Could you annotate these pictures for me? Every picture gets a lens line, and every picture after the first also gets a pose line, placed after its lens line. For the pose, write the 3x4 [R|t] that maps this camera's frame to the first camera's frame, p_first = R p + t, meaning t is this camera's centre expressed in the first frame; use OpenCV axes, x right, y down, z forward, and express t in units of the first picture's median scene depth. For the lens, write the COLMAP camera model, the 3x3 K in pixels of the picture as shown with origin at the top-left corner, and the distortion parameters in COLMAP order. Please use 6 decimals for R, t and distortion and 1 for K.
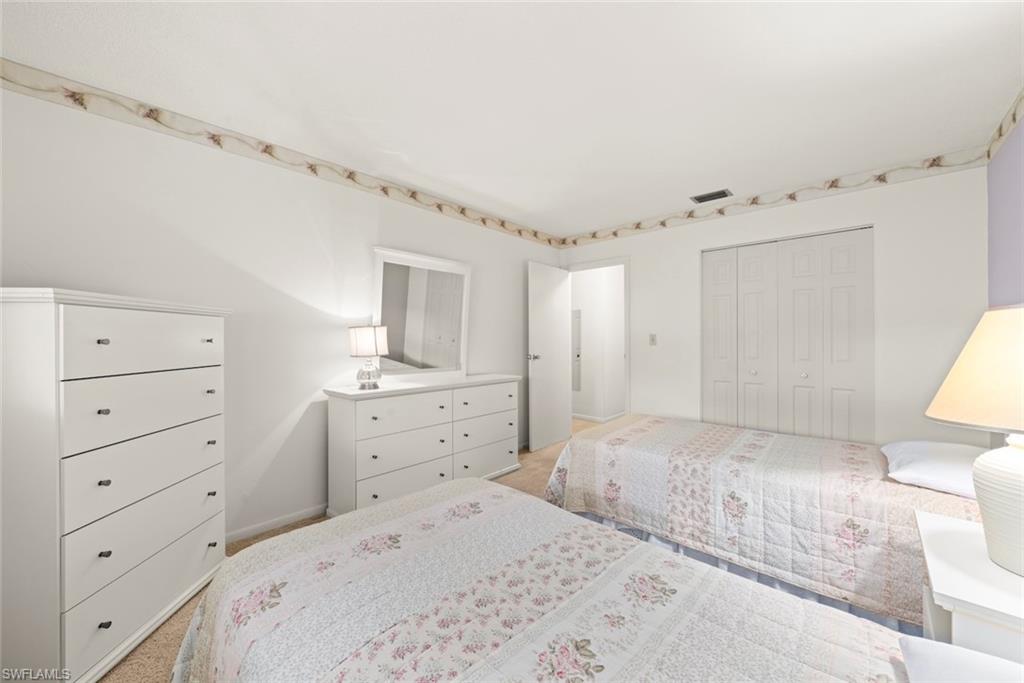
lens RADIAL K [[380.9, 0, 513.8], [0, 380.9, 339.1], [0, 0, 1]] dist [-0.002252, 0.000051]
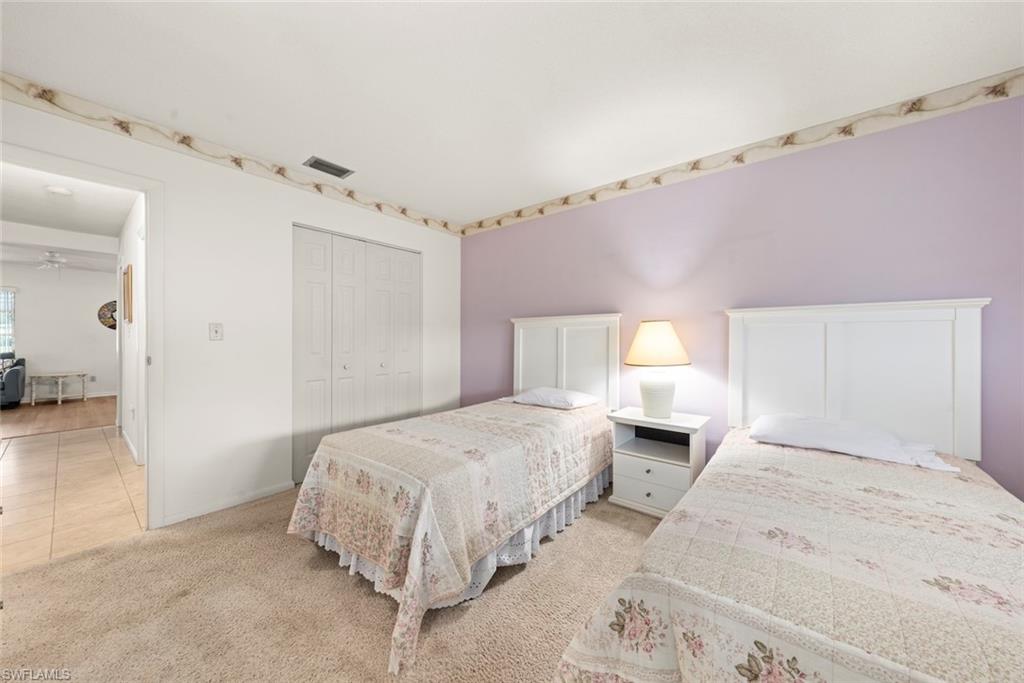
lens RADIAL K [[354.5, 0, 512.8], [0, 354.5, 337.2], [0, 0, 1]] dist [0.000058, 0.000064]
pose [[-0.074717, 0.002340, 0.997202, -0.518567], [-0.005855, 0.999979, -0.002785, 0.020334], [-0.997188, -0.006046, -0.074702, 1.030347]]
